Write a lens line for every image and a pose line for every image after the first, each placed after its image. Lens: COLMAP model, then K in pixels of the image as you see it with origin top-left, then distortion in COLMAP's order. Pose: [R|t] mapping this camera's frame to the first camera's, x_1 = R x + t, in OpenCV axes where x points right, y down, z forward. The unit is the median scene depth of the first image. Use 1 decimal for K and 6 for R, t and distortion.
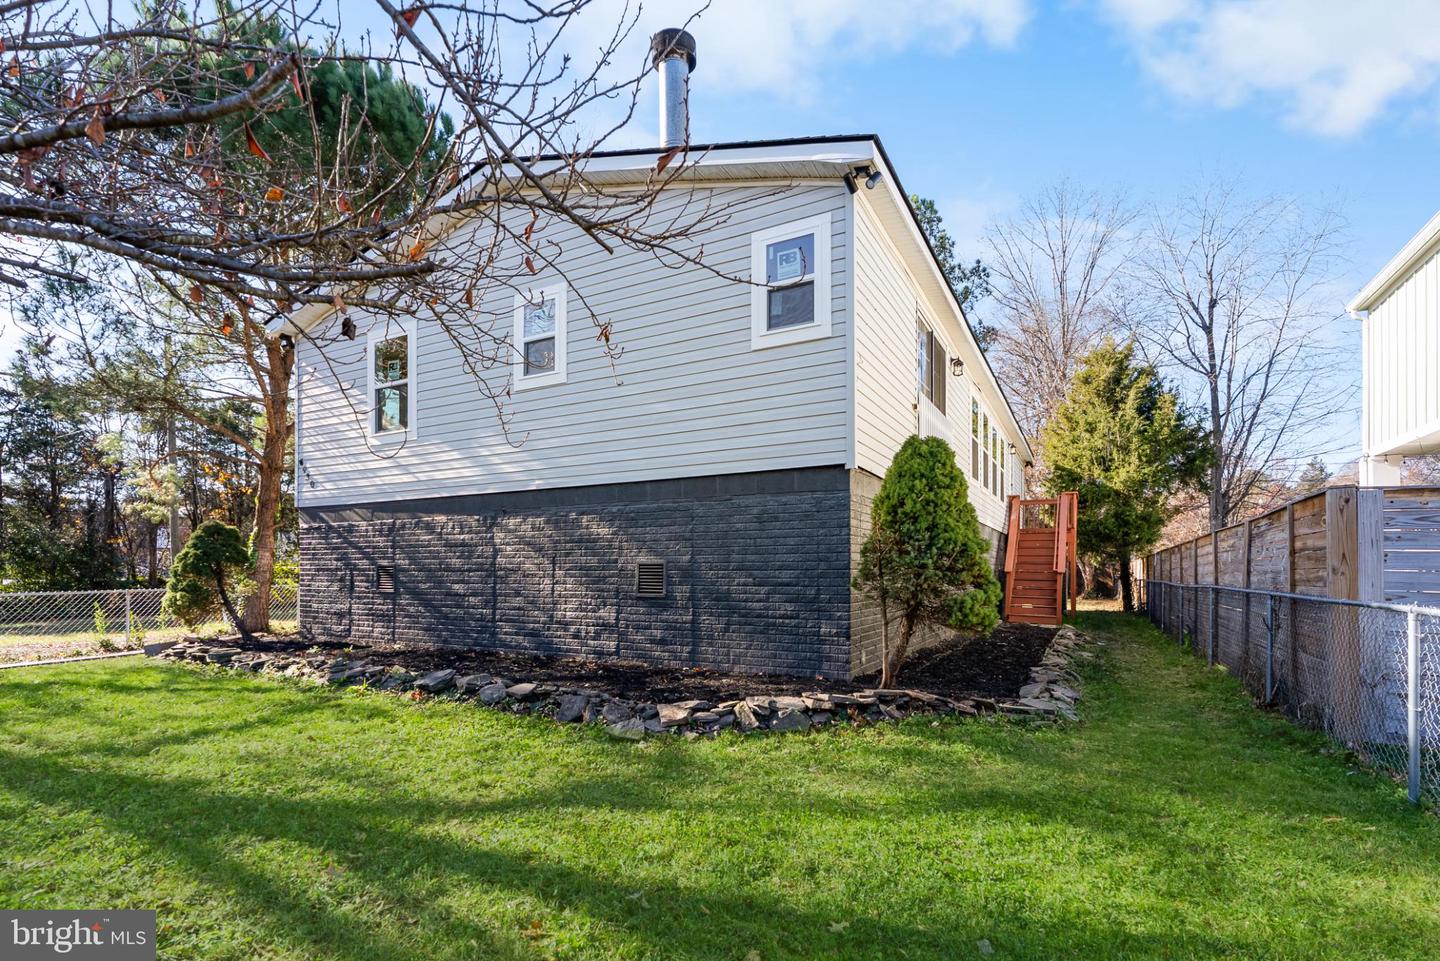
lens RADIAL K [[673.8, 0, 743.9], [0, 673.8, 576.7], [0, 0, 1]] dist [-0.001903, 0.001128]
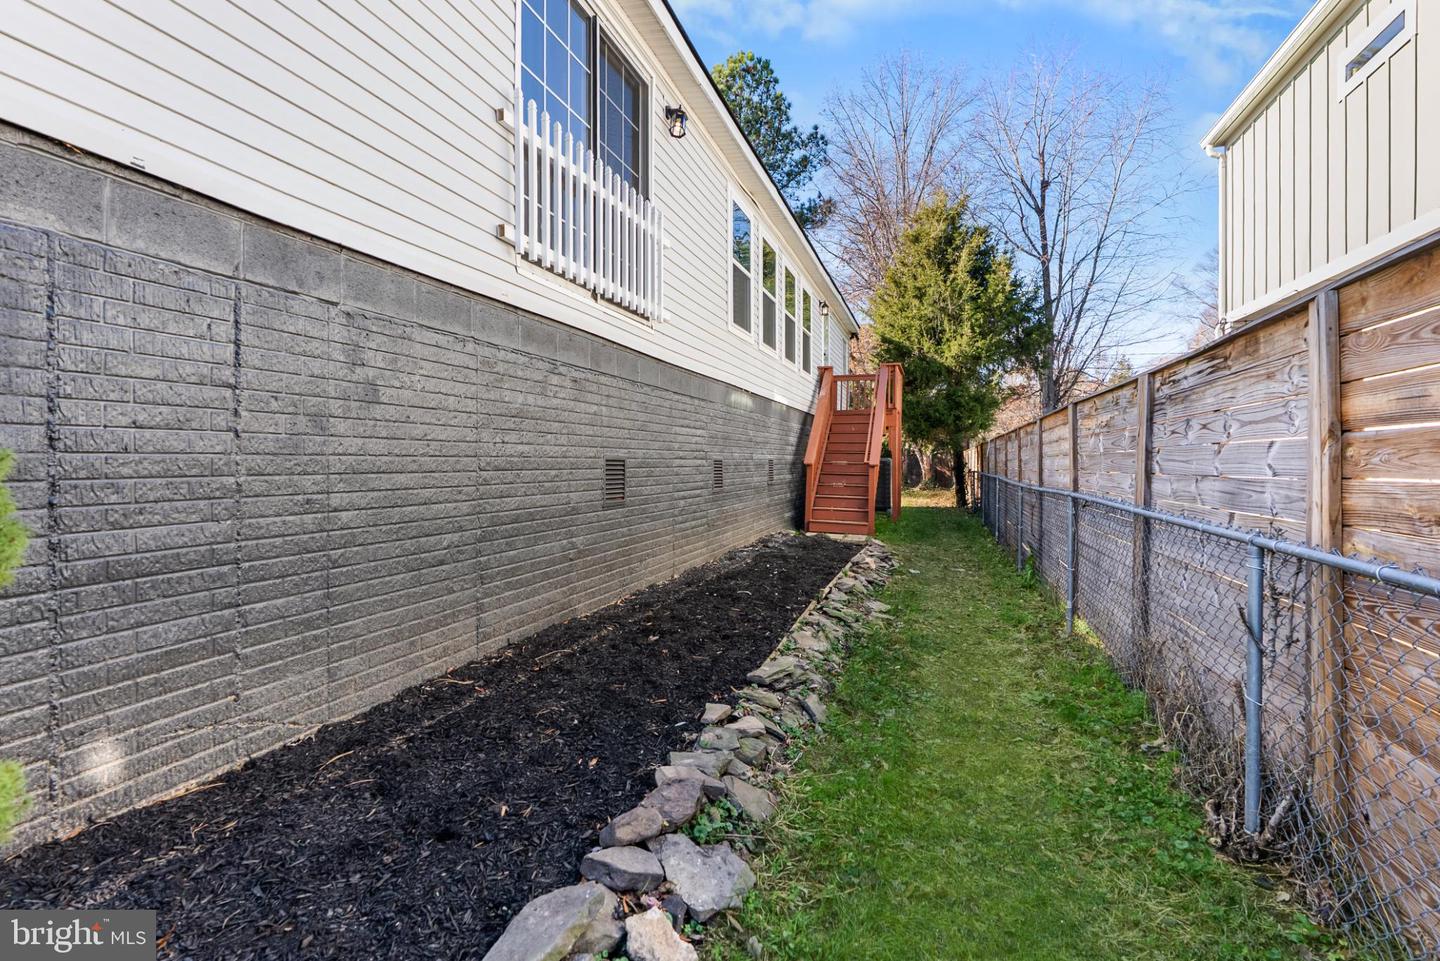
lens RADIAL K [[673.8, 0, 724.7], [0, 673.8, 466.3], [0, 0, 1]] dist [-0.001903, 0.001128]
pose [[0.985582, -0.003391, 0.169164, 0.126352], [0.002882, 0.999991, 0.003252, -0.005470], [-0.169173, -0.002718, 0.985583, 0.200297]]
